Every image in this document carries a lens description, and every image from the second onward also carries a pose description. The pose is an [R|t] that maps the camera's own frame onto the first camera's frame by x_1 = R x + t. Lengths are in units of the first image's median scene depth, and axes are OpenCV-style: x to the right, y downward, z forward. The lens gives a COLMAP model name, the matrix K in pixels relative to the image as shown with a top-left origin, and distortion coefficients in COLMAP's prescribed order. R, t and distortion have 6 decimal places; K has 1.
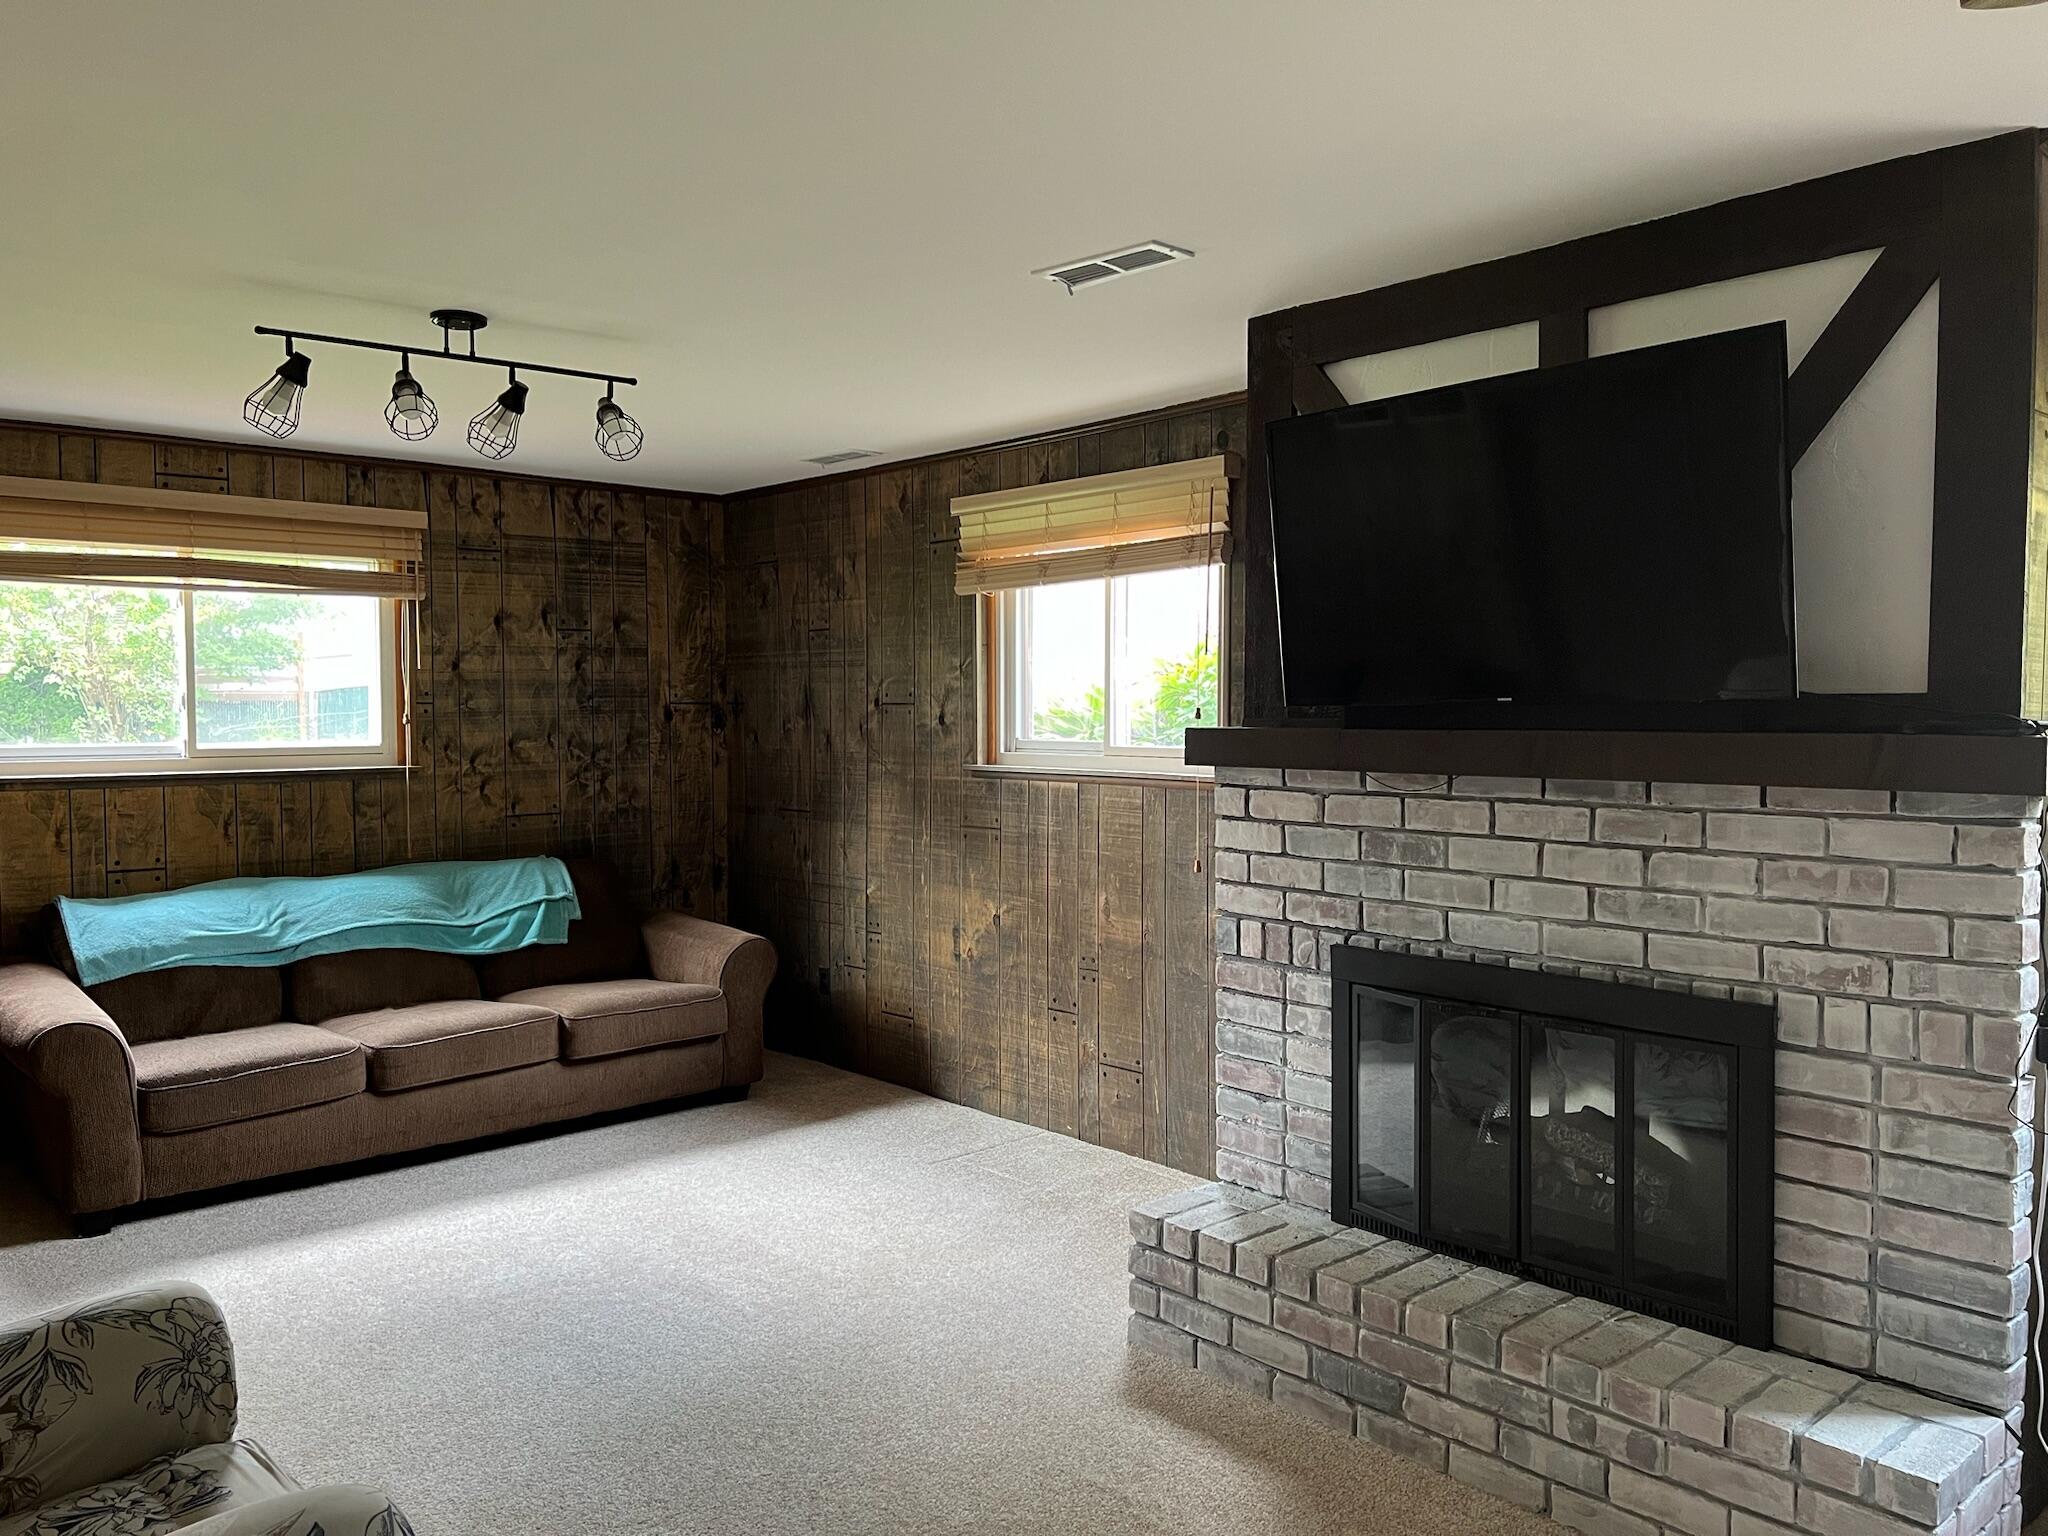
lens RADIAL K [[1524.5, 0, 1028.2], [0, 1524.5, 765.9], [0, 0, 1]] dist [0.054752, -0.072266]
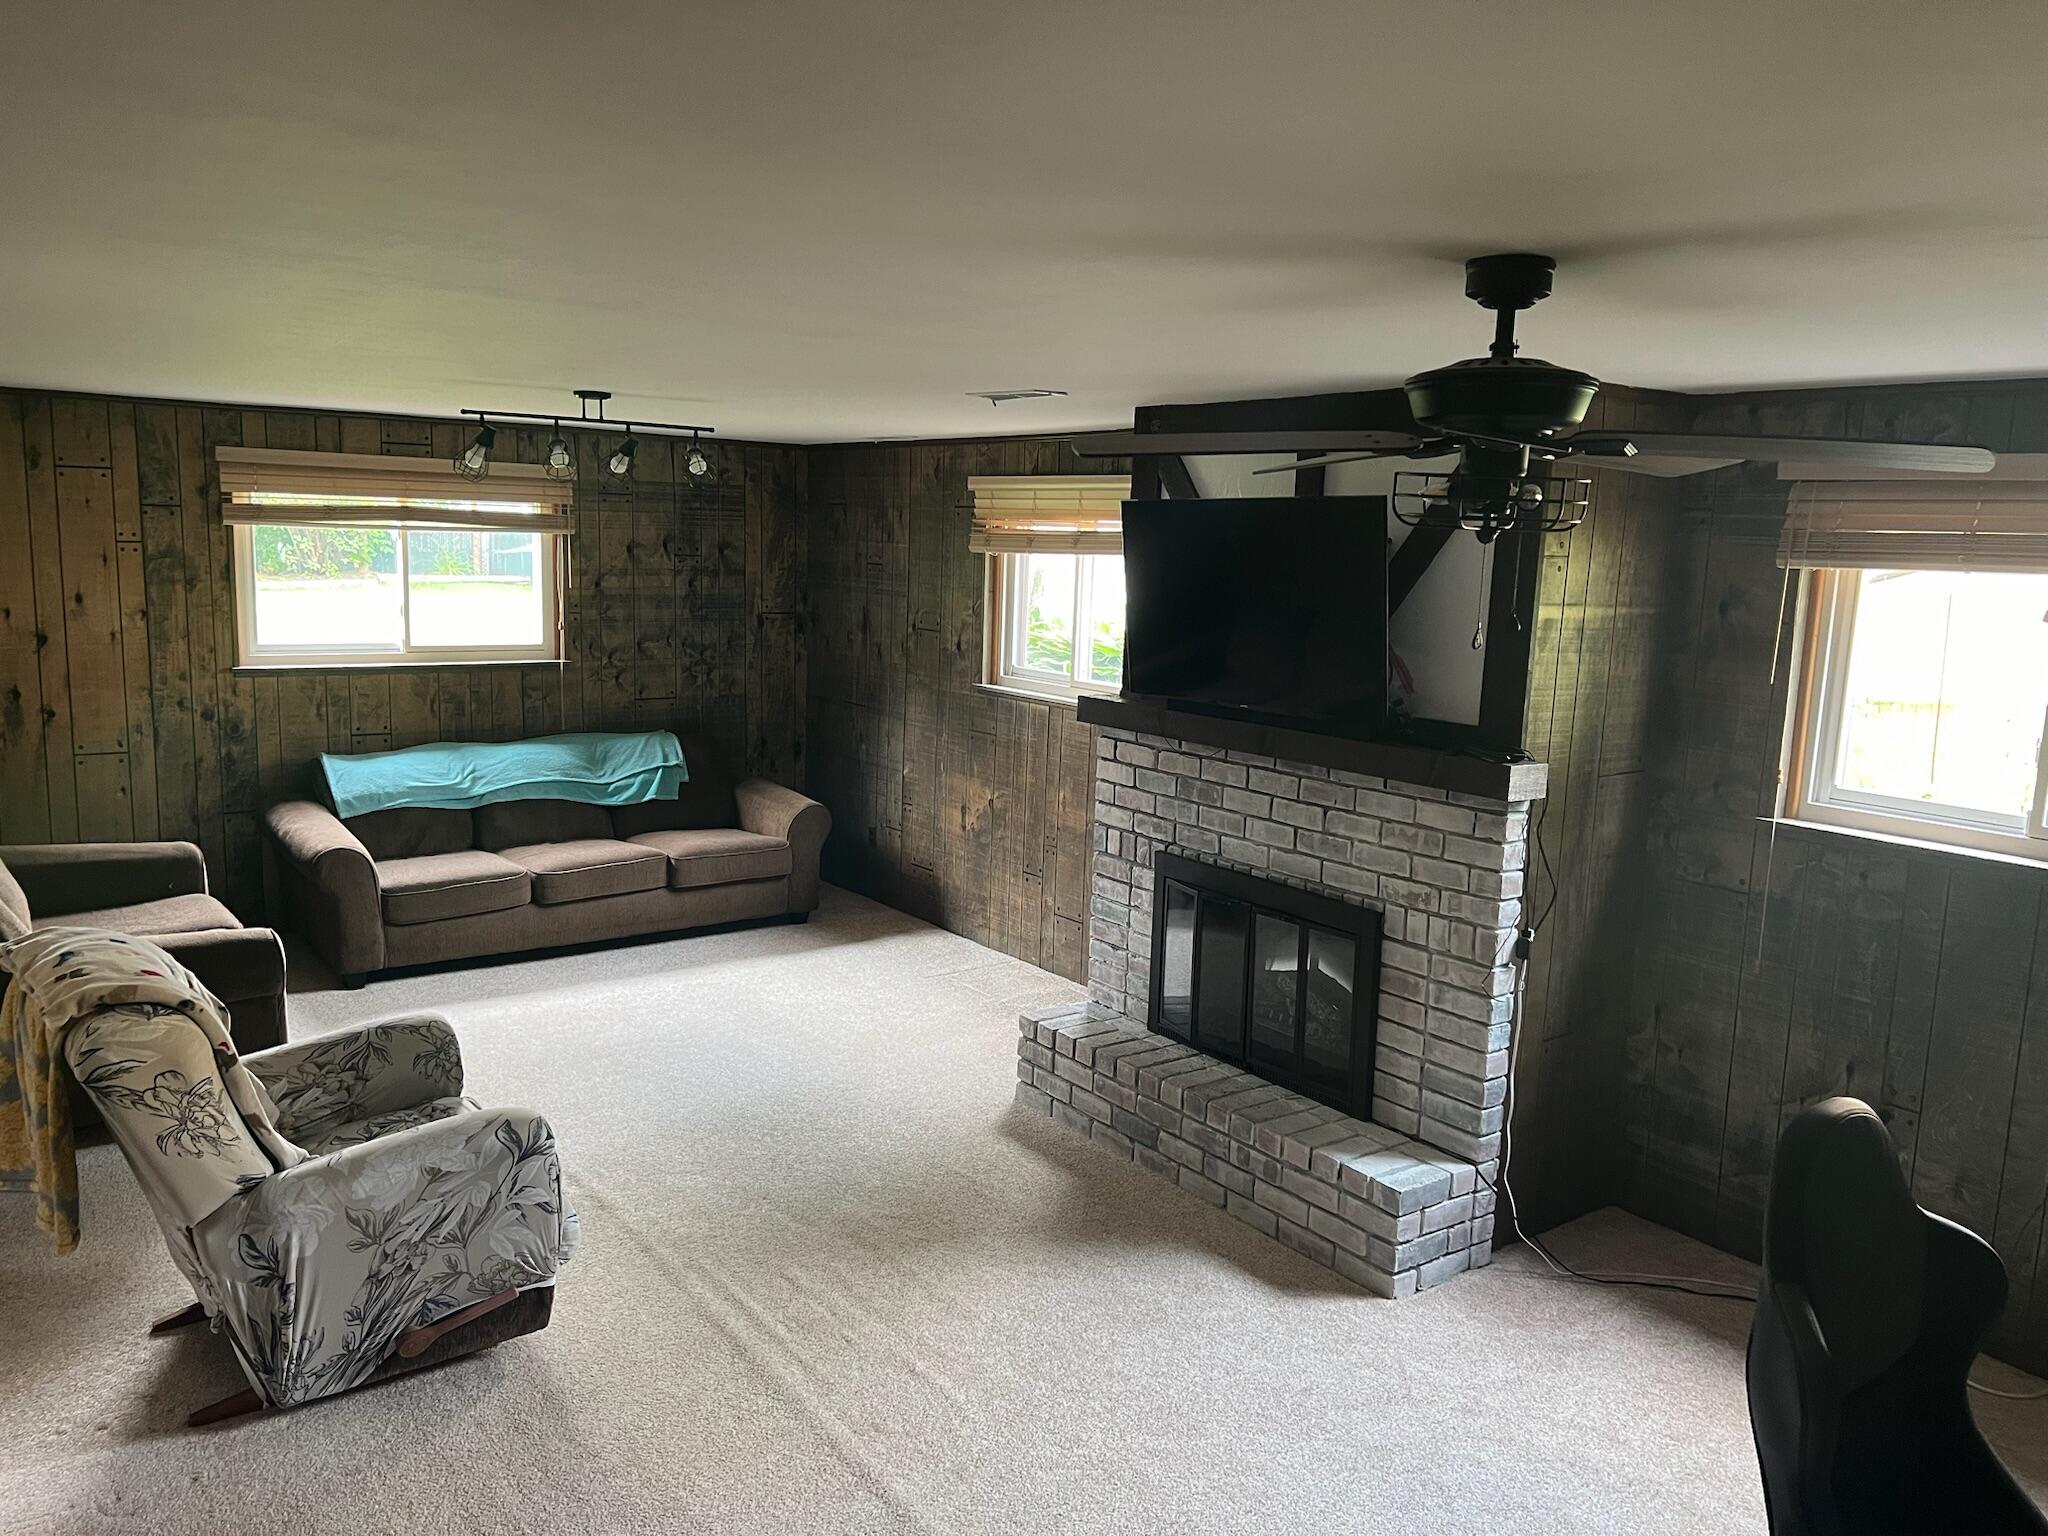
lens RADIAL K [[1526.2, 0, 1019.2], [0, 1526.2, 777.4], [0, 0, 1]] dist [0.076687, -0.121689]
pose [[0.993962, 0.051122, -0.097087, 0.195063], [-0.039203, 0.991886, 0.120931, -0.121778], [0.102481, -0.116395, 0.987902, -0.449532]]
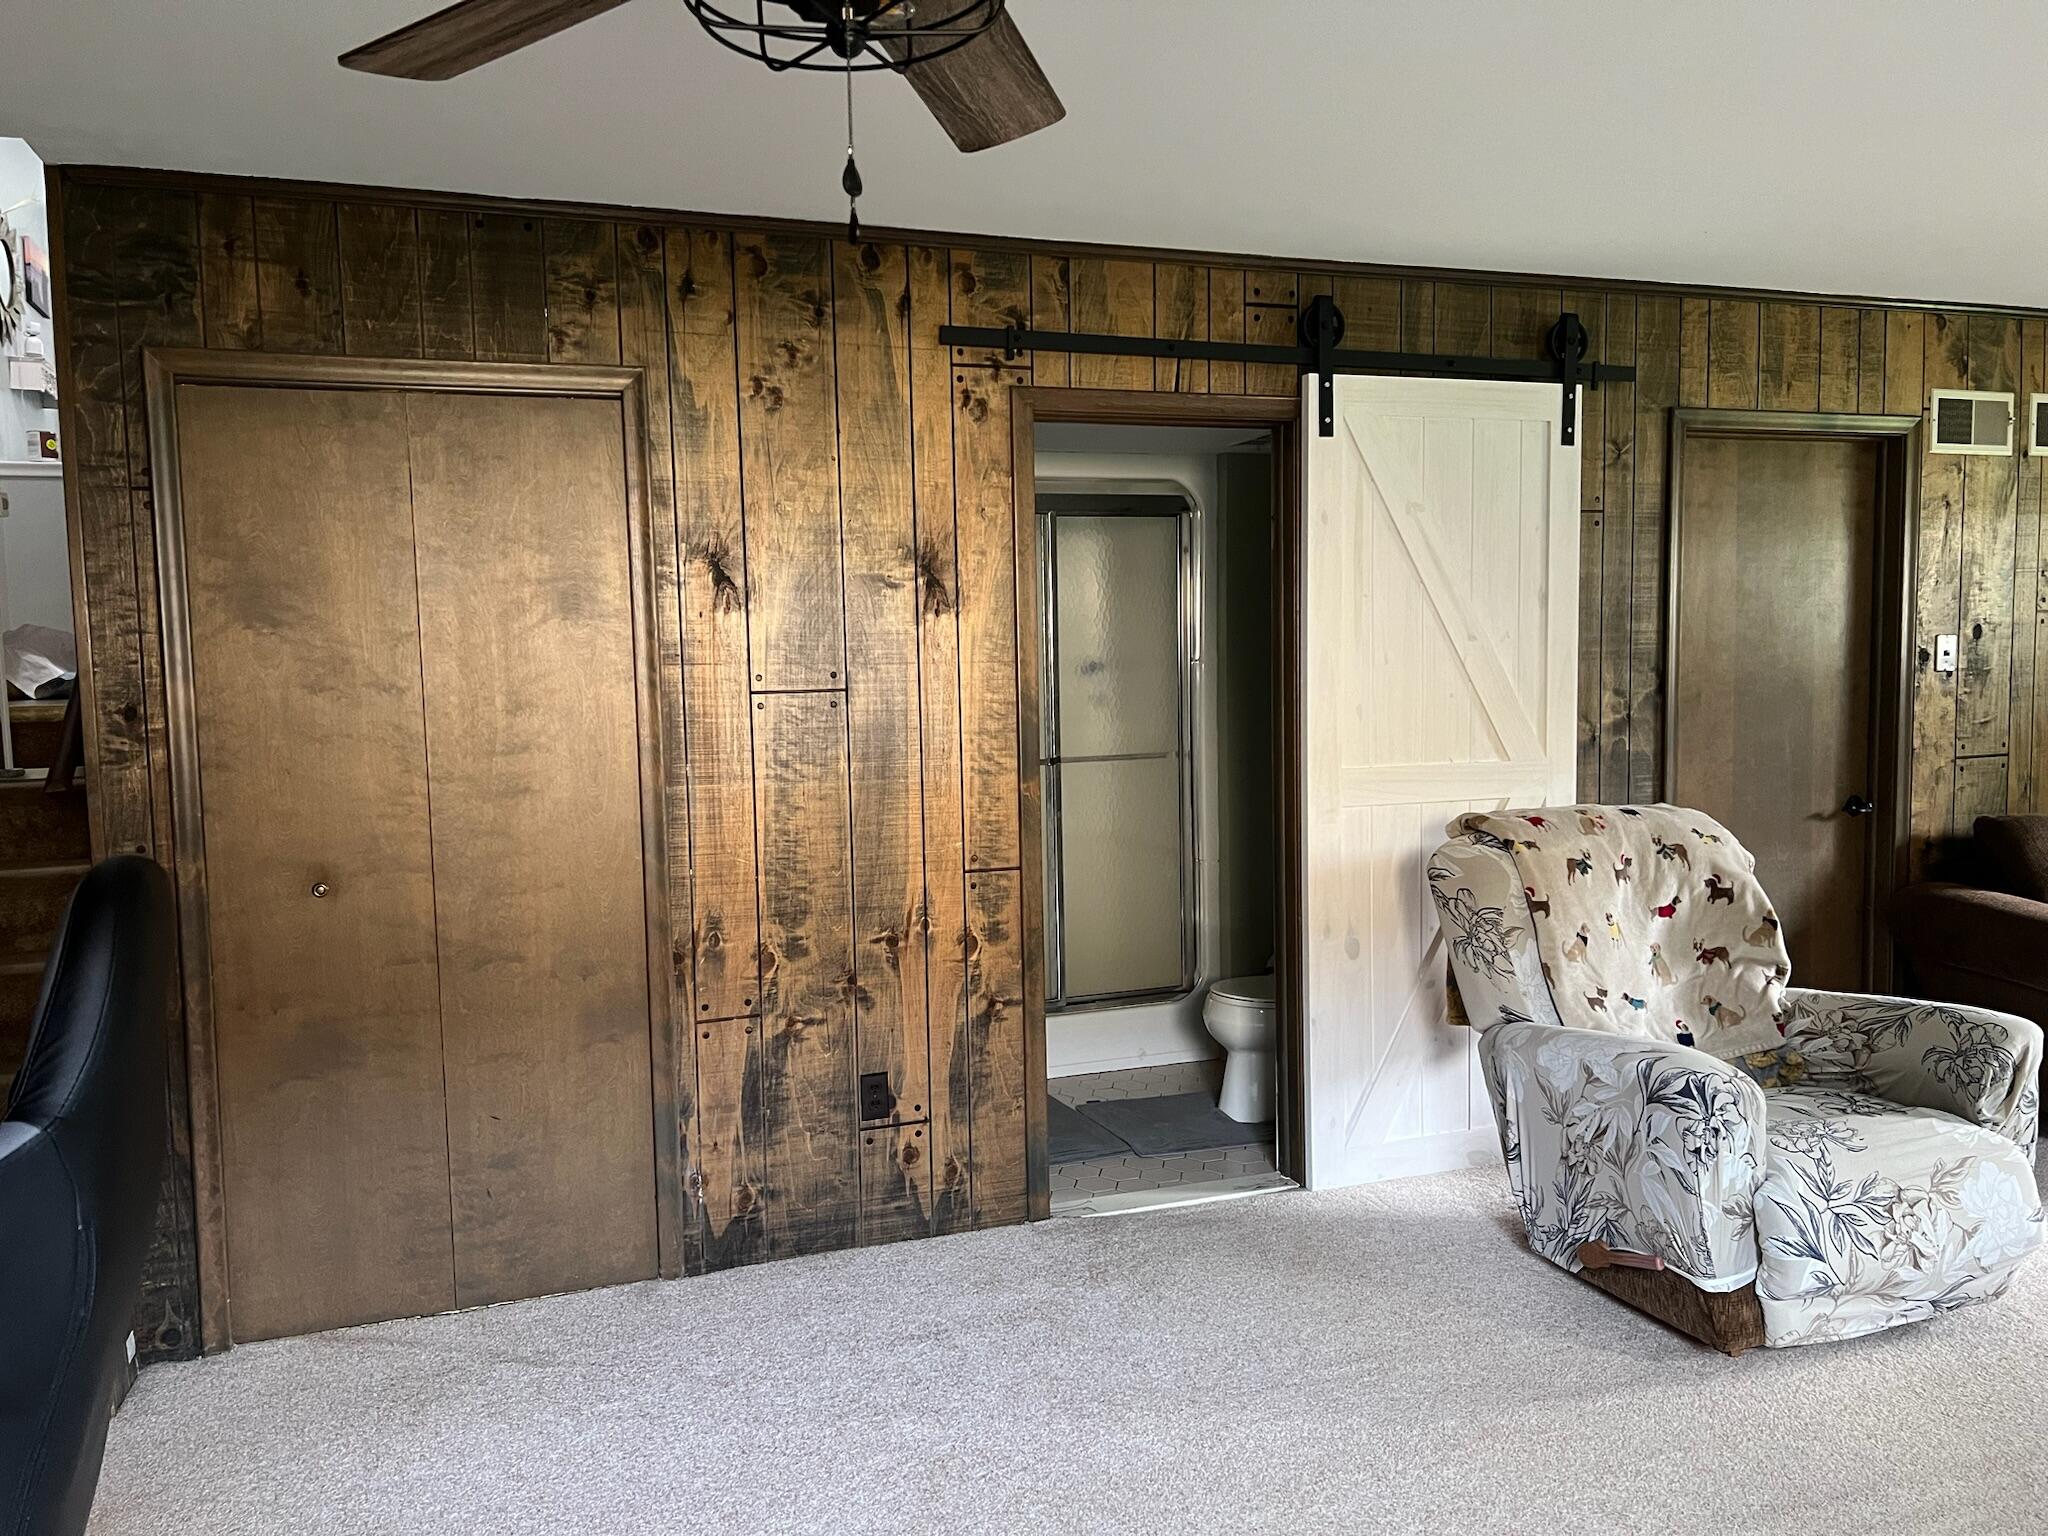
lens RADIAL K [[1544.1, 0, 1024.0], [0, 1544.1, 768.0], [0, 0, 1]] dist [0.057113, -0.053745]
pose [[-0.373433, 0.085964, -0.923665, 0.686727], [-0.015545, 0.994977, 0.098886, -0.014211], [0.927527, 0.051286, -0.370221, 0.422894]]
